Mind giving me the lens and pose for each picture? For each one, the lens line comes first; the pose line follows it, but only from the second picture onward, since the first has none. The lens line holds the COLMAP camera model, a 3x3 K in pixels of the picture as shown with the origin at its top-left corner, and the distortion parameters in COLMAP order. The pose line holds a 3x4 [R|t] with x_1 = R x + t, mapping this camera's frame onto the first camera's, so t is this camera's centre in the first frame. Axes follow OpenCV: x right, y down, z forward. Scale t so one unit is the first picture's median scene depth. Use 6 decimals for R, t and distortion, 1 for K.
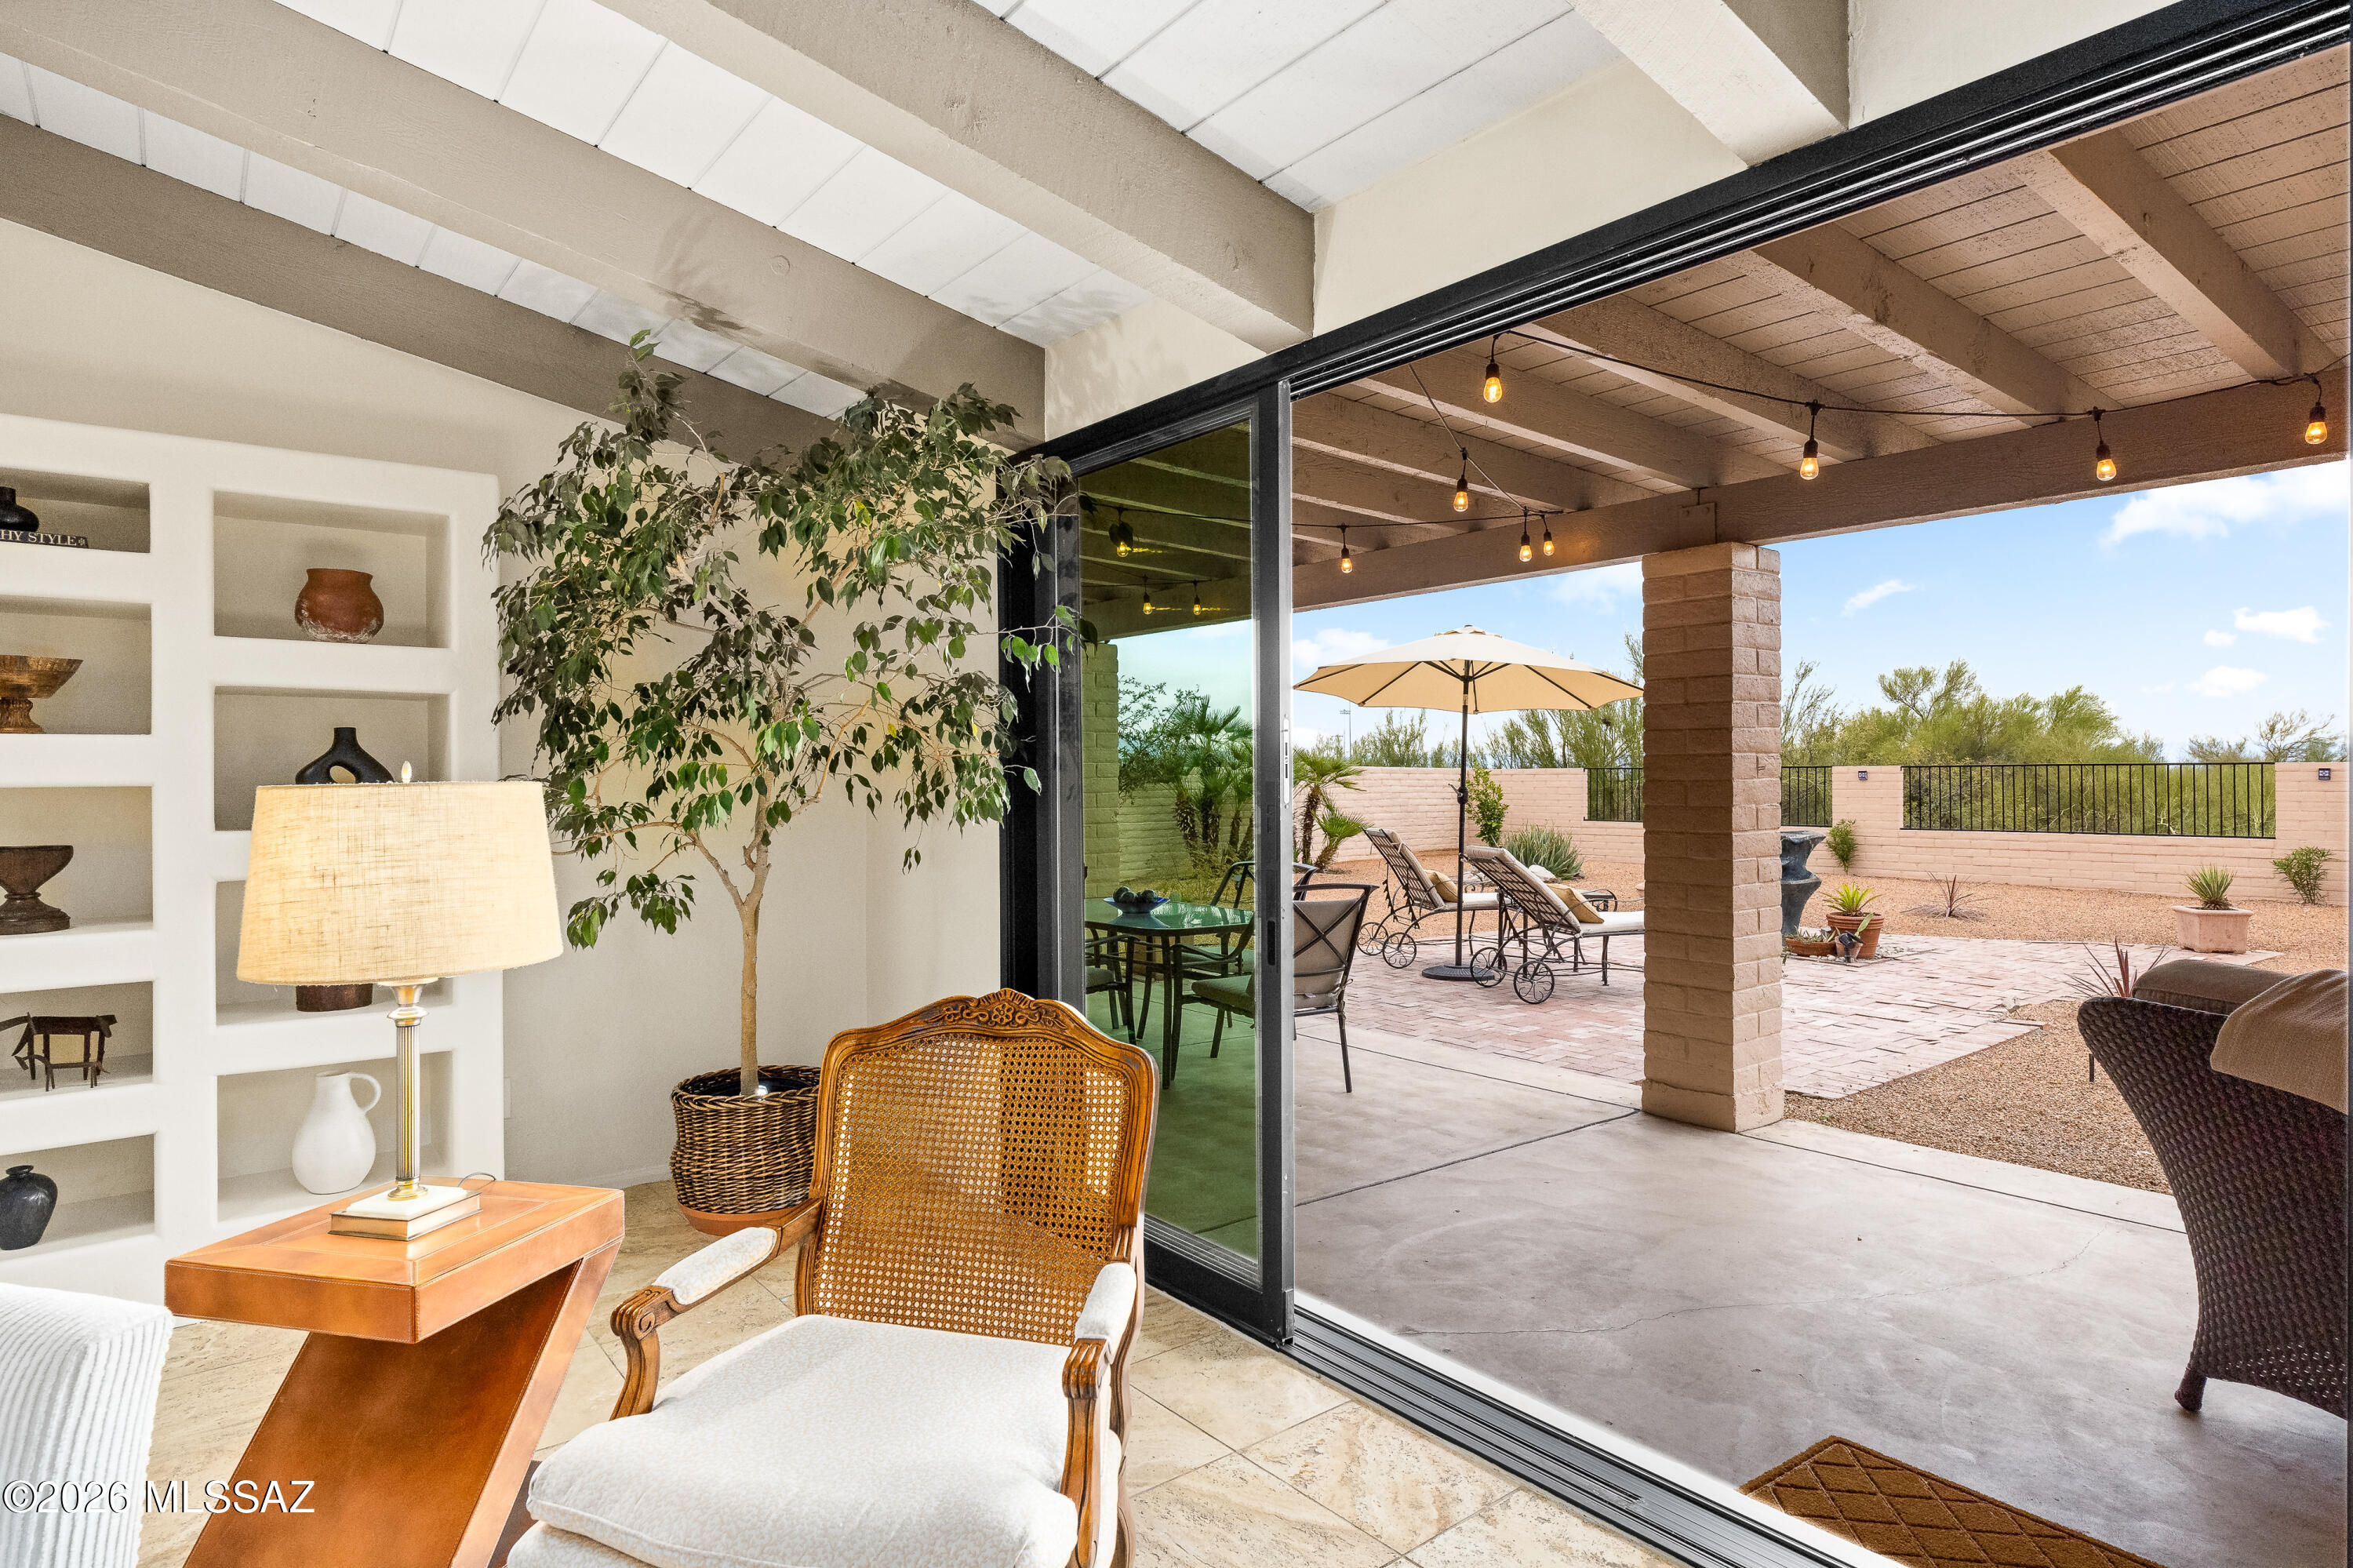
lens RADIAL K [[1293.5, 0, 1173.7], [0, 1293.5, 773.9], [0, 0, 1]] dist [-0.004755, 0.000077]
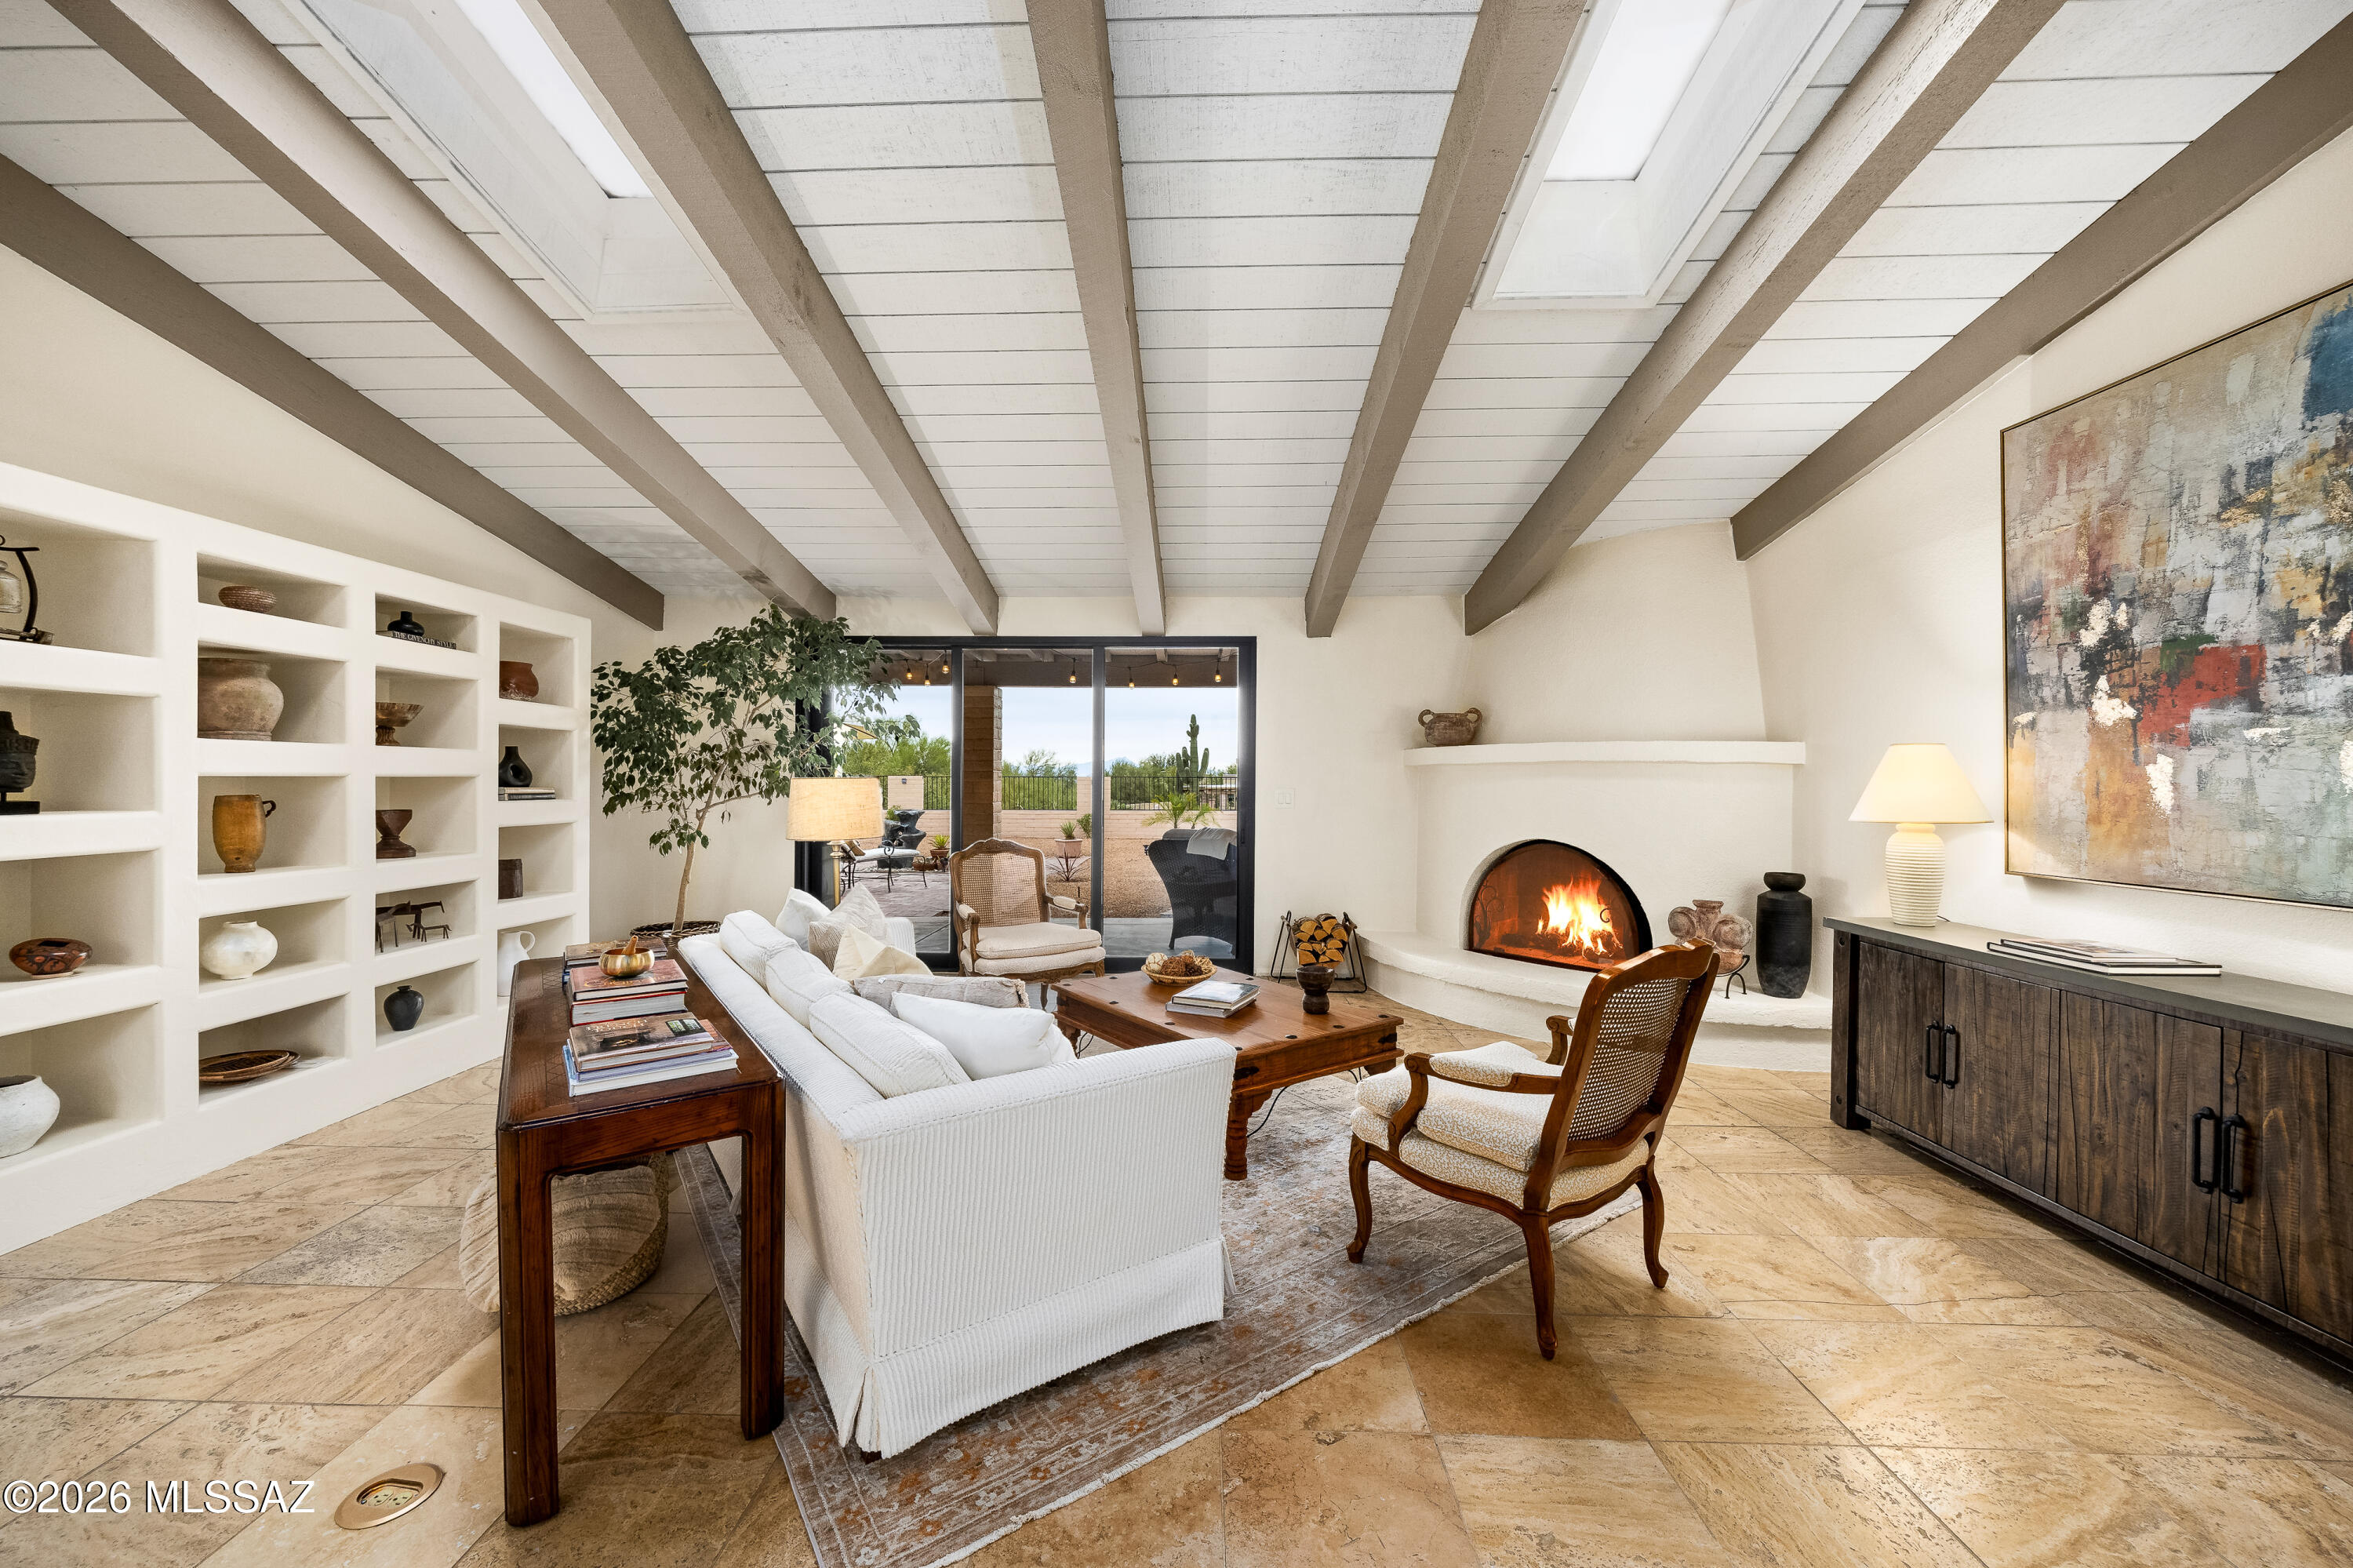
lens RADIAL K [[904.2, 0, 1186.6], [0, 904.2, 787.3], [0, 0, 1]] dist [-0.003609, -0.001088]
pose [[0.616115, 0.004461, 0.787643, -0.705478], [-0.010562, 0.999941, 0.002599, 0.006329], [-0.787585, -0.009920, 0.616126, -0.368803]]
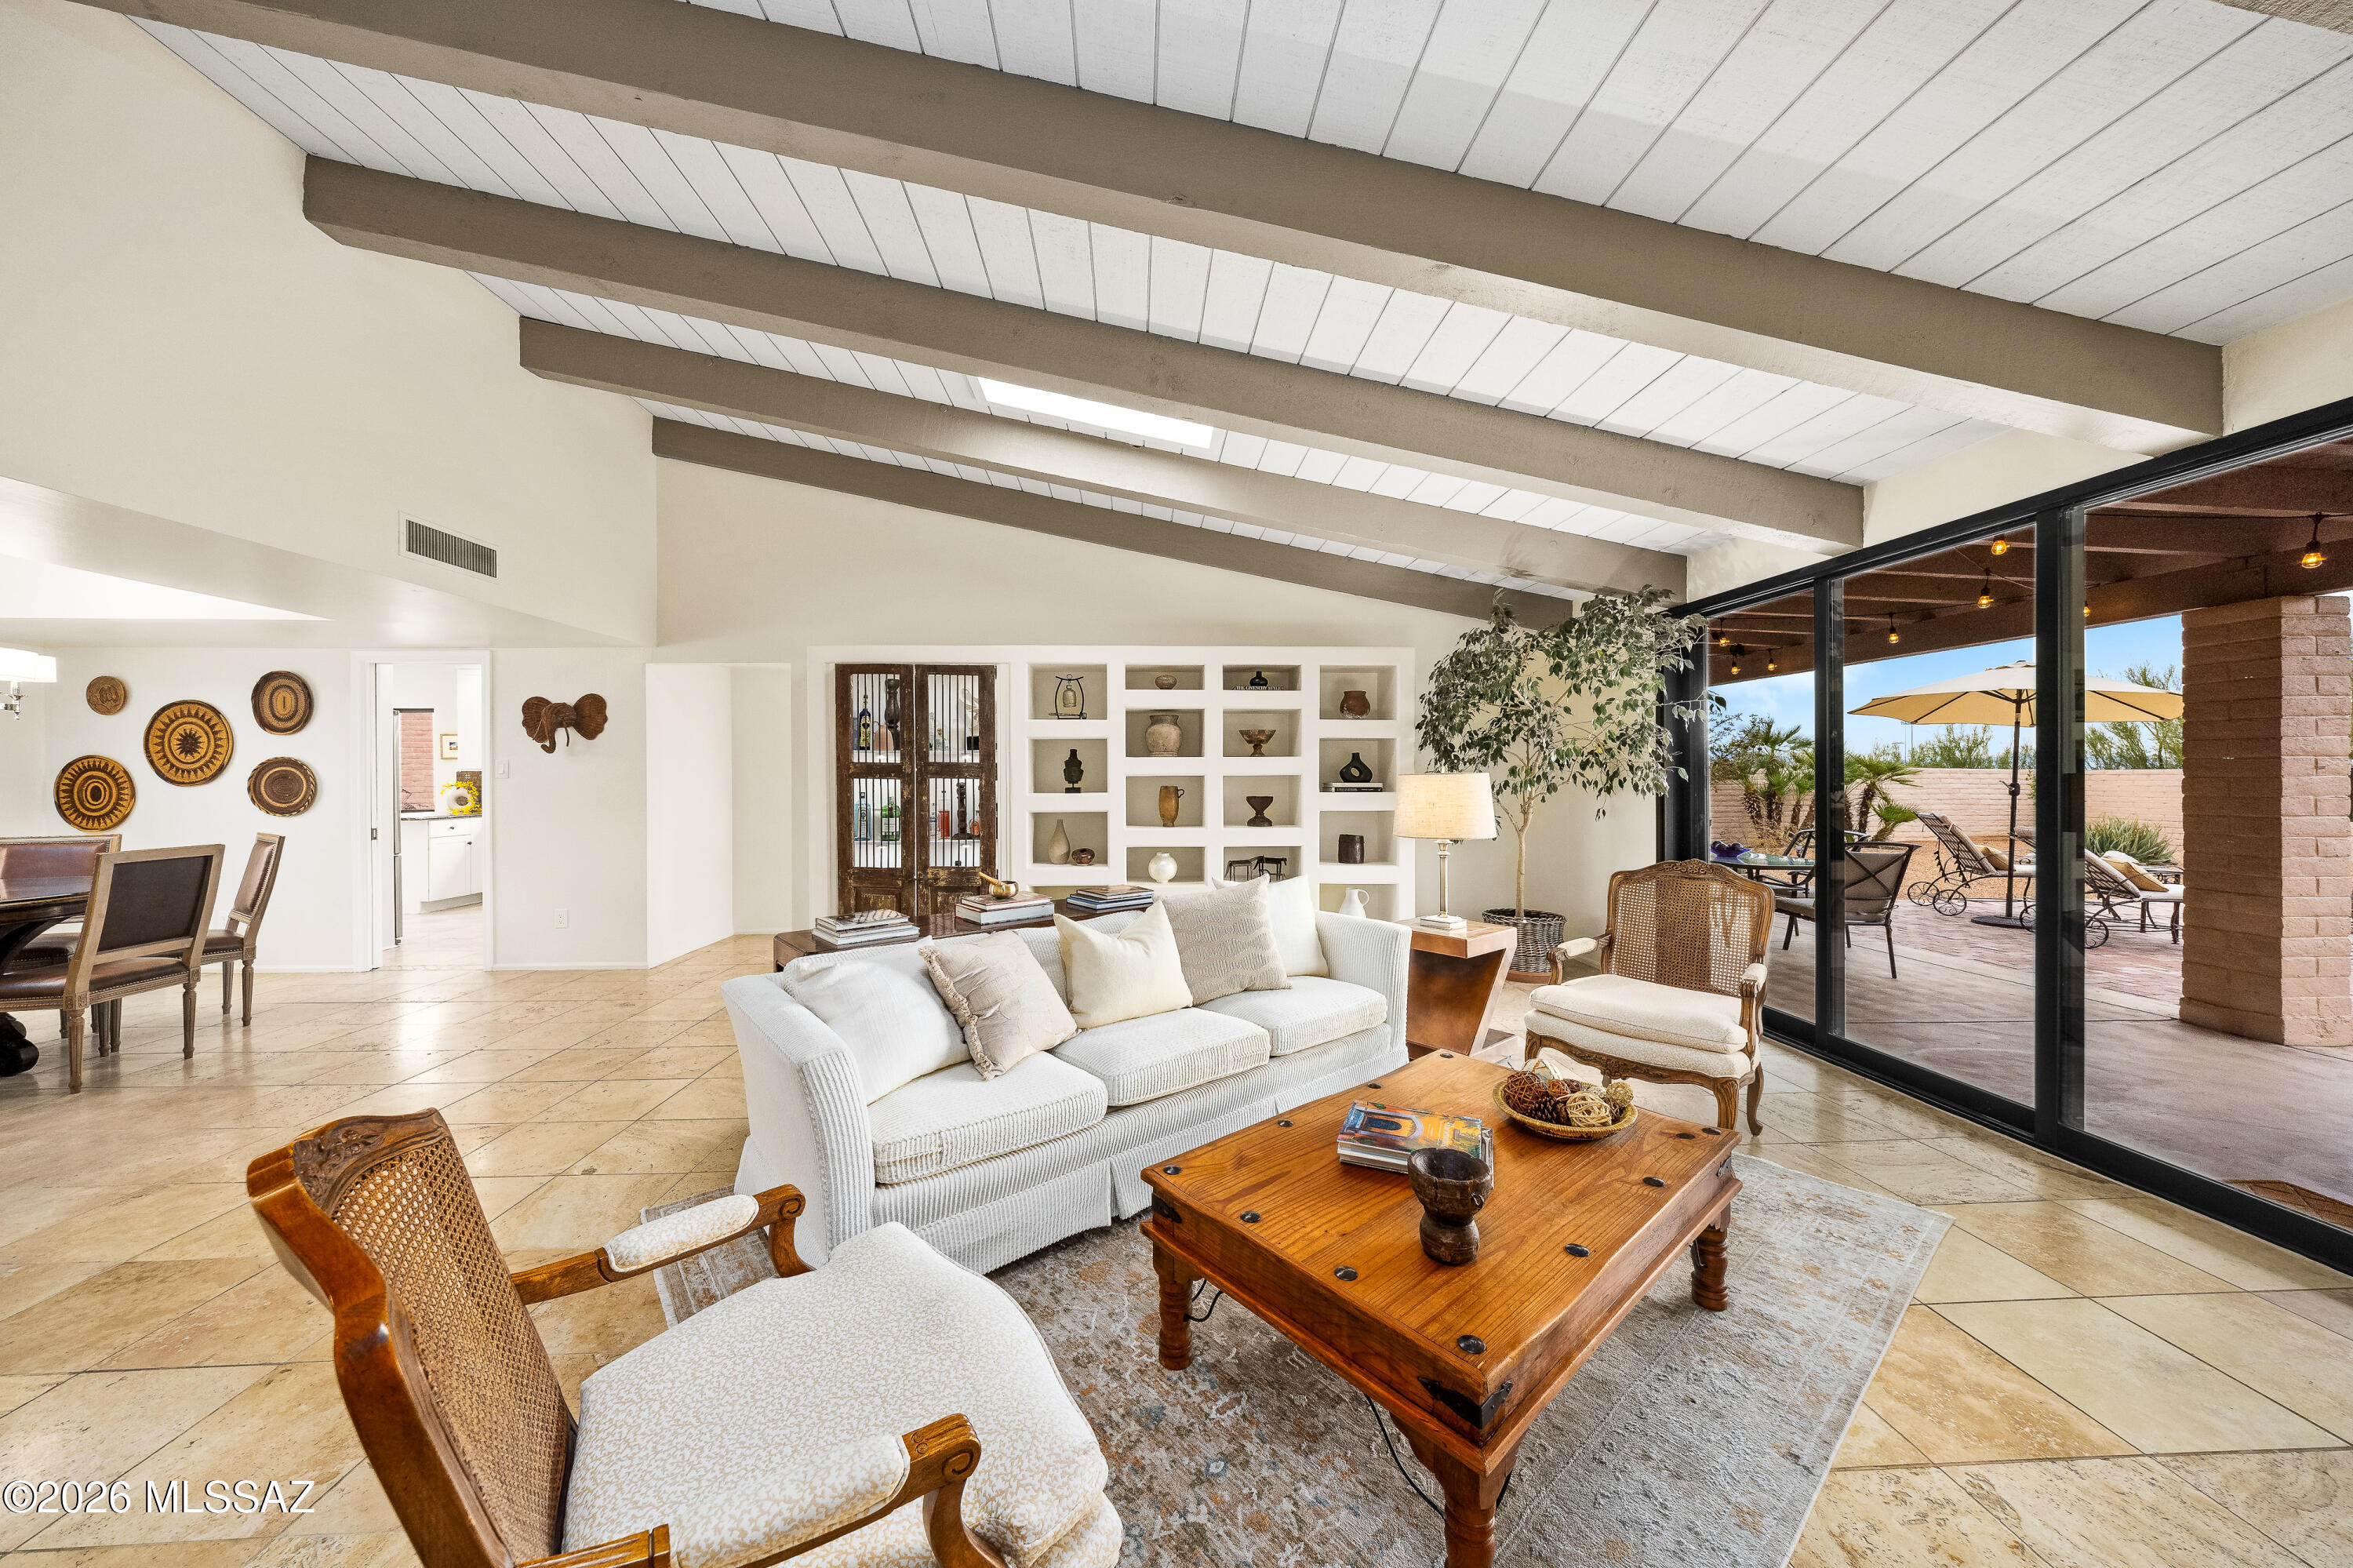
lens RADIAL K [[801.2, 0, 1165.3], [0, 801.2, 777.9], [0, 0, 1]] dist [-0.005635, 0.000000]
pose [[0.815810, 0.004822, -0.578299, -0.029606], [-0.001882, 0.999982, 0.005683, 0.003254], [0.578316, -0.003548, 0.815805, -0.323121]]
